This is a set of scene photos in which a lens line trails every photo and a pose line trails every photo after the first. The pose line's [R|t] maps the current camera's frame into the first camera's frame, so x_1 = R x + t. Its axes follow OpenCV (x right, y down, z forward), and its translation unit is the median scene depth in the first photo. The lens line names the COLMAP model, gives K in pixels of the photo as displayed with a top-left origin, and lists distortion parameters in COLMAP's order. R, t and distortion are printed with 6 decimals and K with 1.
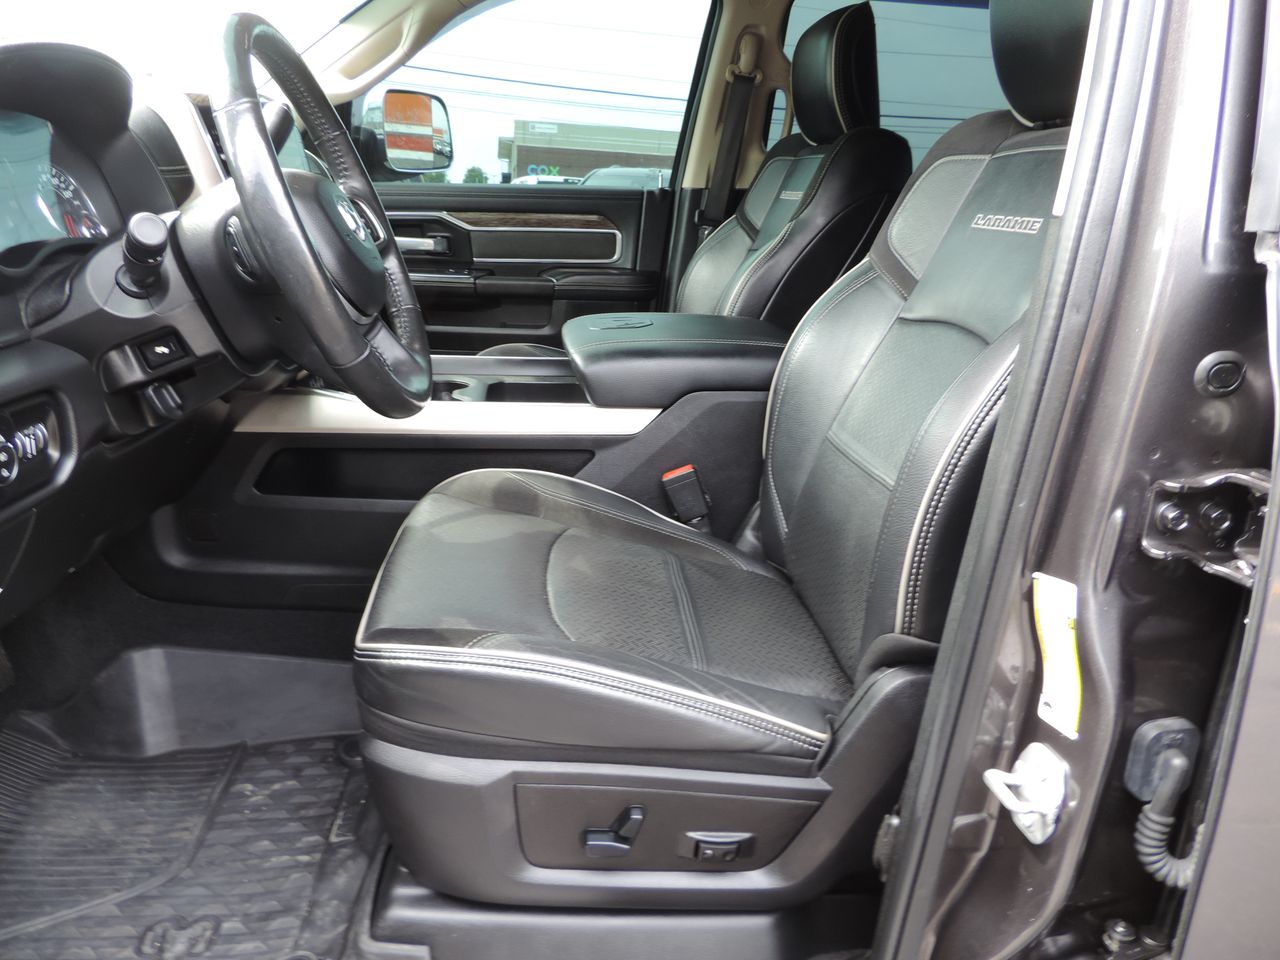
lens RADIAL K [[892.6, 0, 640.0], [0, 892.6, 480.0], [0, 0, 1]] dist [-0.015230, -0.005059]
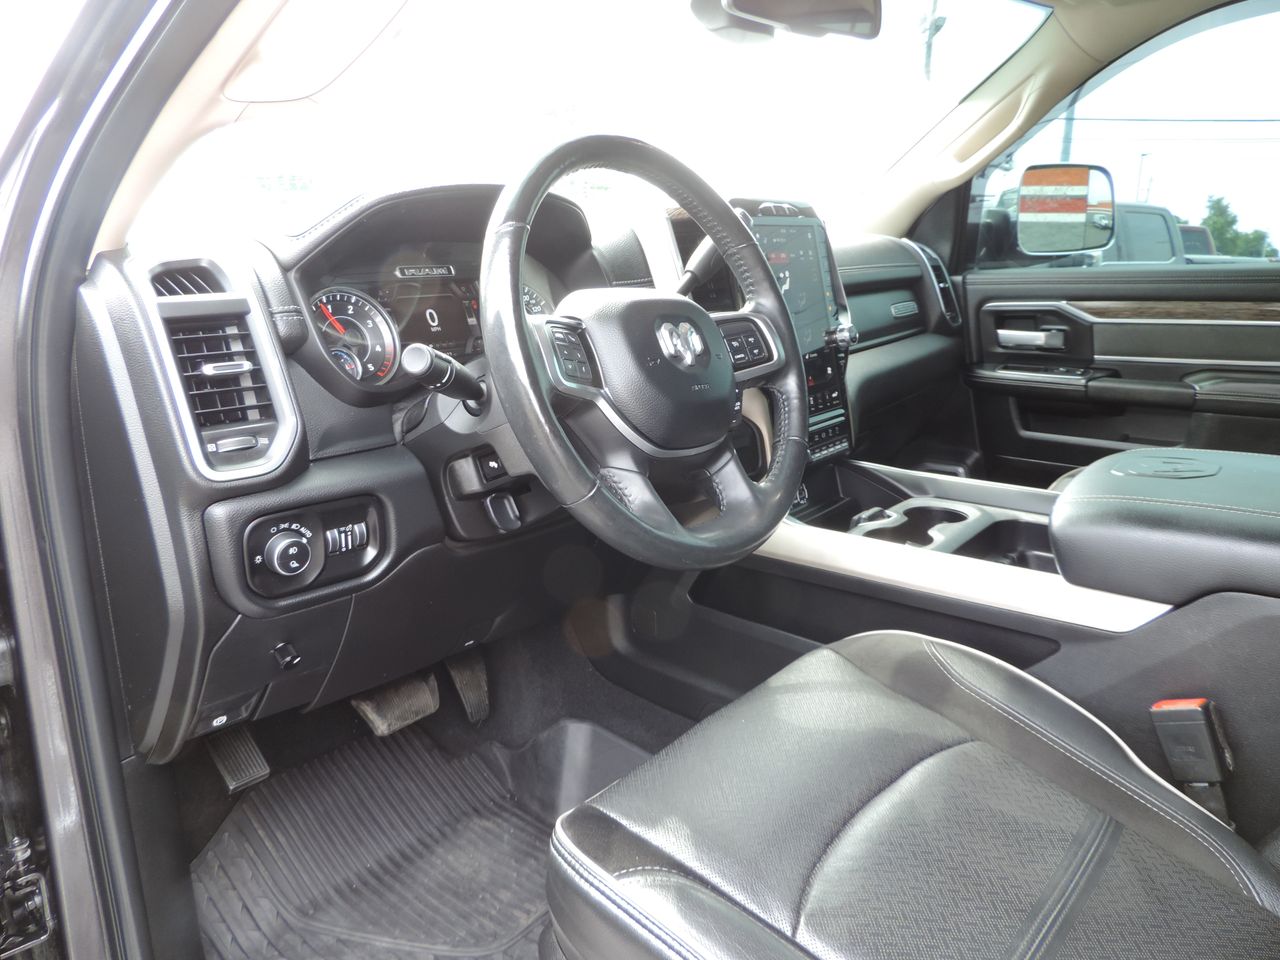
lens RADIAL K [[904.9, 0, 640.0], [0, 904.9, 480.0], [0, 0, 1]] dist [-0.016247, 0.003531]
pose [[0.701057, 0.123080, -0.702403, 0.240620], [-0.179342, 0.983764, -0.006616, -0.111029], [0.690185, 0.130609, 0.711748, 0.266625]]
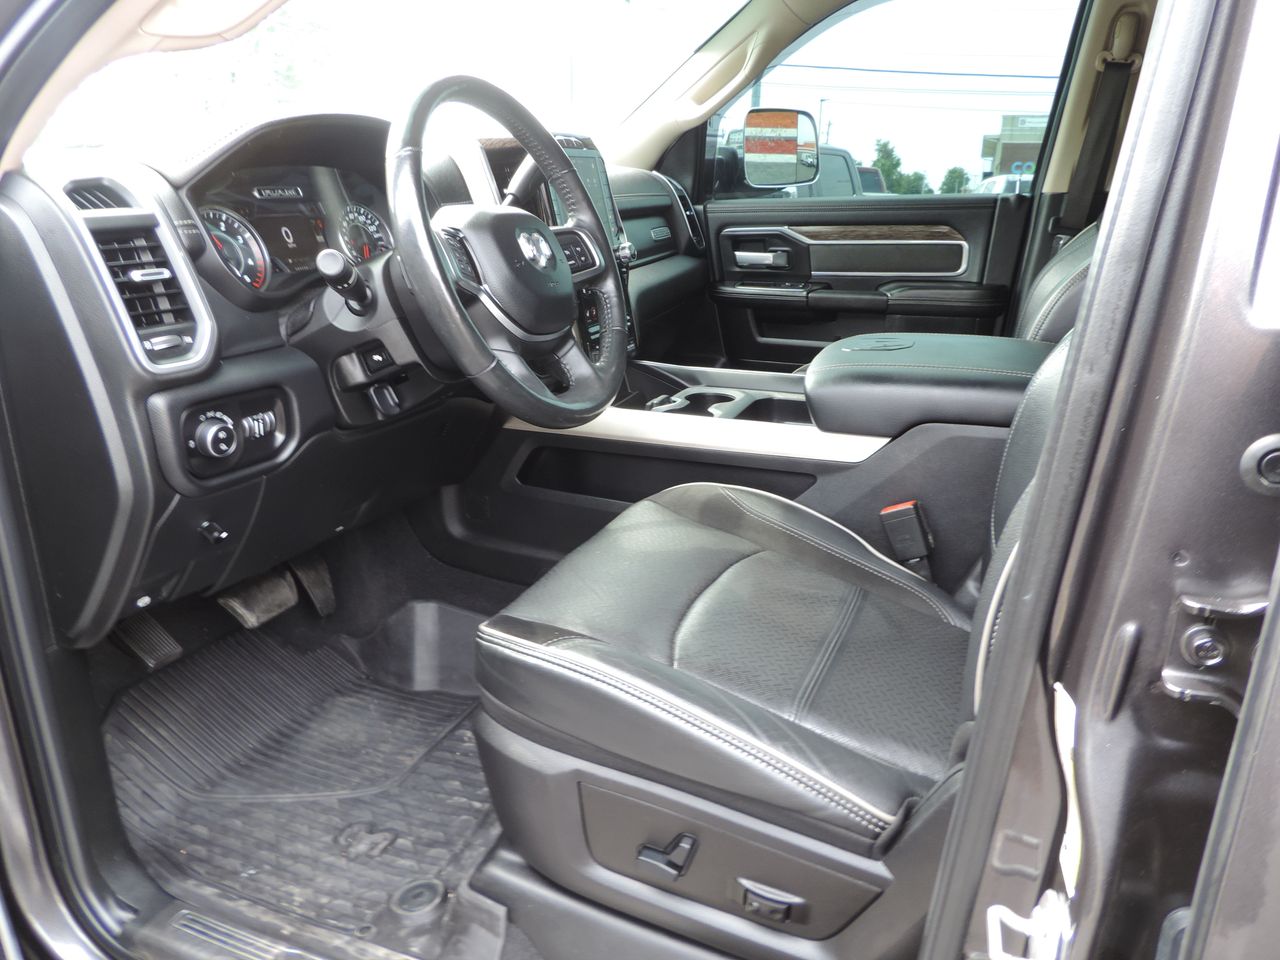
lens RADIAL K [[898.5, 0, 640.0], [0, 898.5, 480.0], [0, 0, 1]] dist [-0.023920, -0.000435]
pose [[0.881019, 0.102196, -0.461910, 0.268193], [-0.105947, 0.994211, 0.017889, -0.028889], [0.461065, 0.033178, 0.886746, 0.056441]]
